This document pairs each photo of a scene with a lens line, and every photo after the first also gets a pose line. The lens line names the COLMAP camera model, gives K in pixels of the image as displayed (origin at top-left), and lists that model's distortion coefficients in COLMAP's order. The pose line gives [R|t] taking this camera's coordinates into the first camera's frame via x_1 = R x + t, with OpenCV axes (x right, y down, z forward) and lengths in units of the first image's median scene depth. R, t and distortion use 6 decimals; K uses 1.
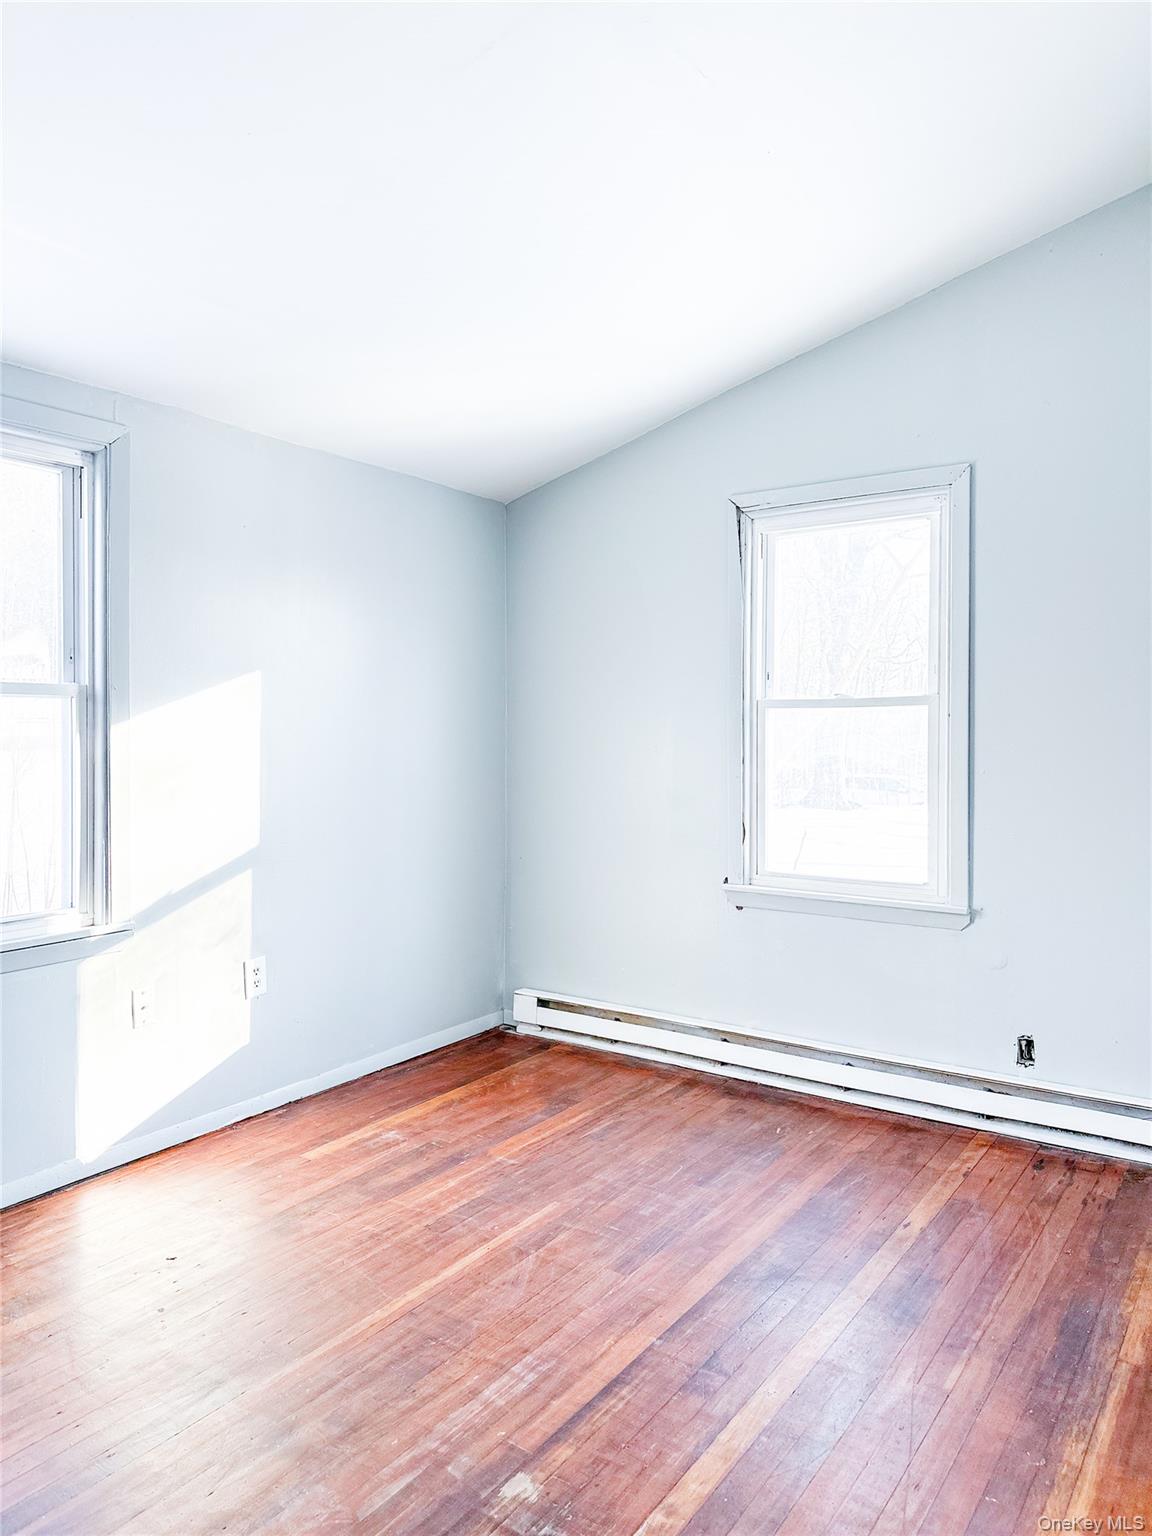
lens RADIAL K [[1080.8, 0, 573.6], [0, 1080.8, 763.1], [0, 0, 1]] dist [0.023483, -0.036397]
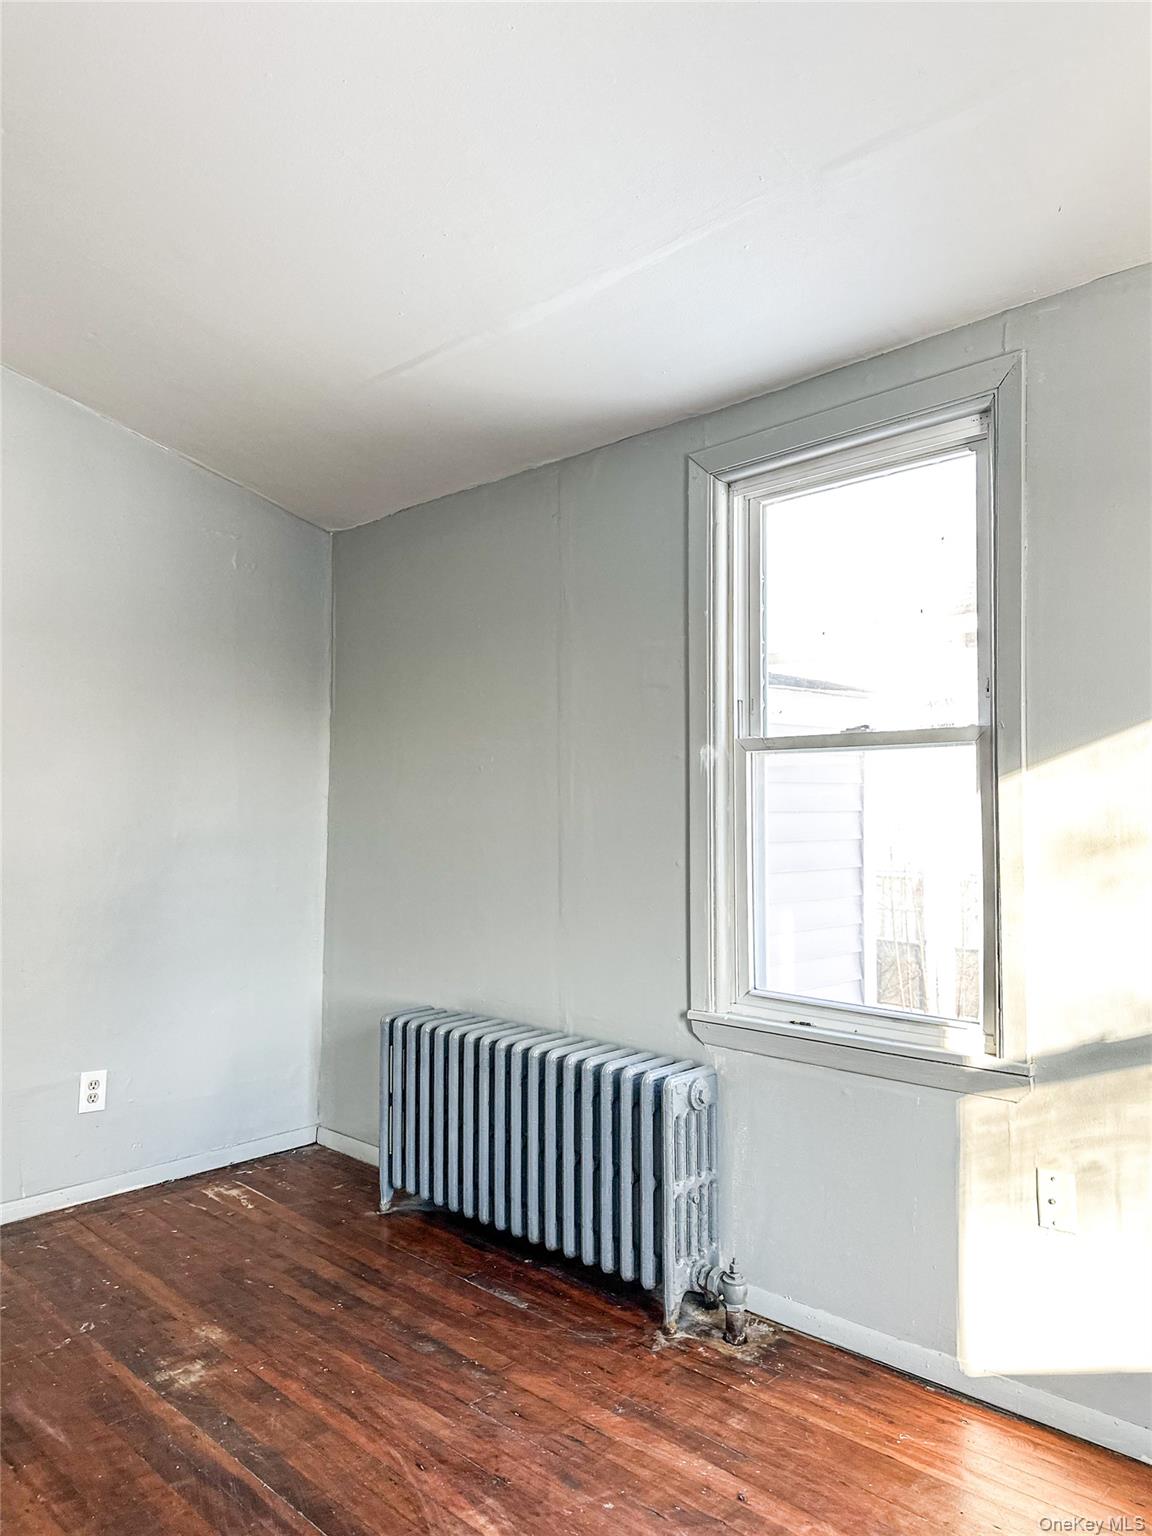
lens RADIAL K [[1080.8, 0, 575.8], [0, 1080.8, 766.6], [0, 0, 1]] dist [0.023483, -0.036397]
pose [[-0.161940, -0.030348, -0.986334, 0.305580], [-0.038374, 0.998965, -0.024436, -0.011185], [0.986054, 0.033892, -0.162937, 0.794297]]
